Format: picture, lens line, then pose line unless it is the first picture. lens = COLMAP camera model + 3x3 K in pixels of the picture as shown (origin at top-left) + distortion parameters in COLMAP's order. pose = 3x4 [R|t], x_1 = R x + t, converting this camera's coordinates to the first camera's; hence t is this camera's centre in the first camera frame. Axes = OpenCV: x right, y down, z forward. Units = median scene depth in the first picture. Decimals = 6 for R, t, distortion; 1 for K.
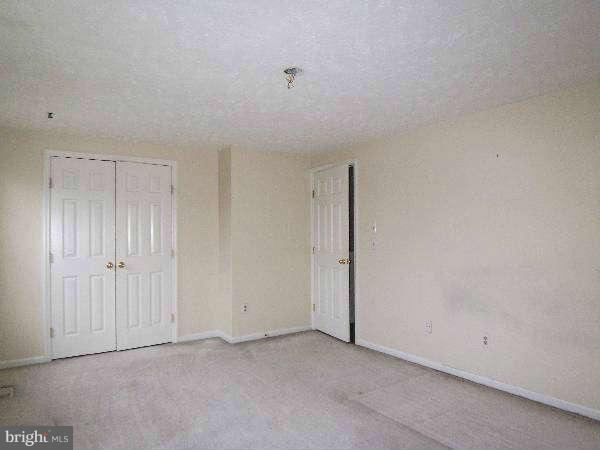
lens RADIAL K [[407.9, 0, 298.2], [0, 407.9, 228.2], [0, 0, 1]] dist [0.001888, -0.057494]
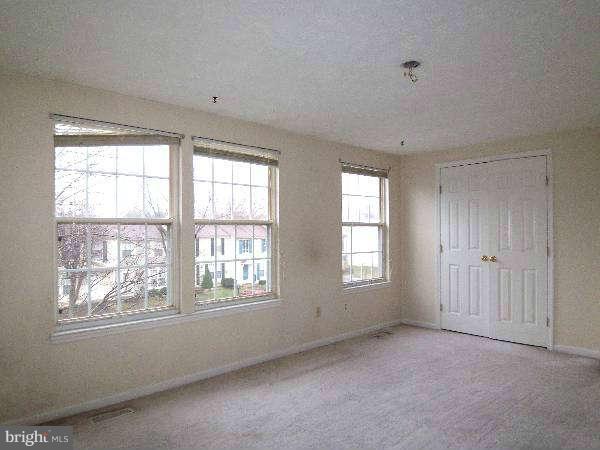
lens RADIAL K [[407.9, 0, 298.2], [0, 407.9, 228.2], [0, 0, 1]] dist [0.001888, -0.057494]
pose [[0.152073, -0.001264, -0.988368, 0.499230], [0.014547, 0.999894, 0.000960, 0.001316], [0.988262, -0.014524, 0.152075, 0.311477]]
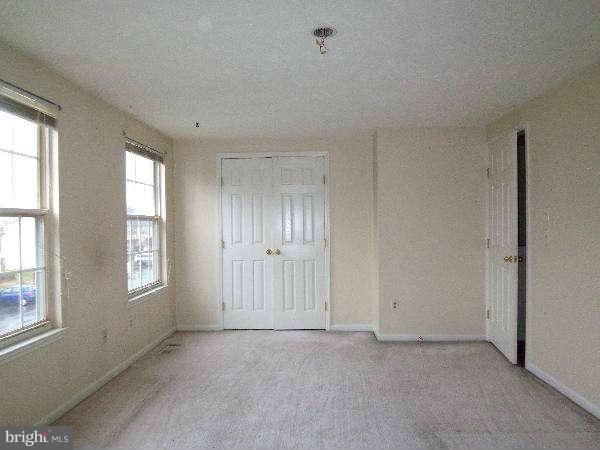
lens RADIAL K [[408.0, 0, 324.7], [0, 408.0, 227.5], [0, 0, 1]] dist [-0.004208, -0.000527]
pose [[0.801816, 0.002658, -0.597565, 0.300365], [0.012129, 0.999712, 0.020721, 0.002066], [0.597447, -0.023862, 0.801553, 0.182197]]
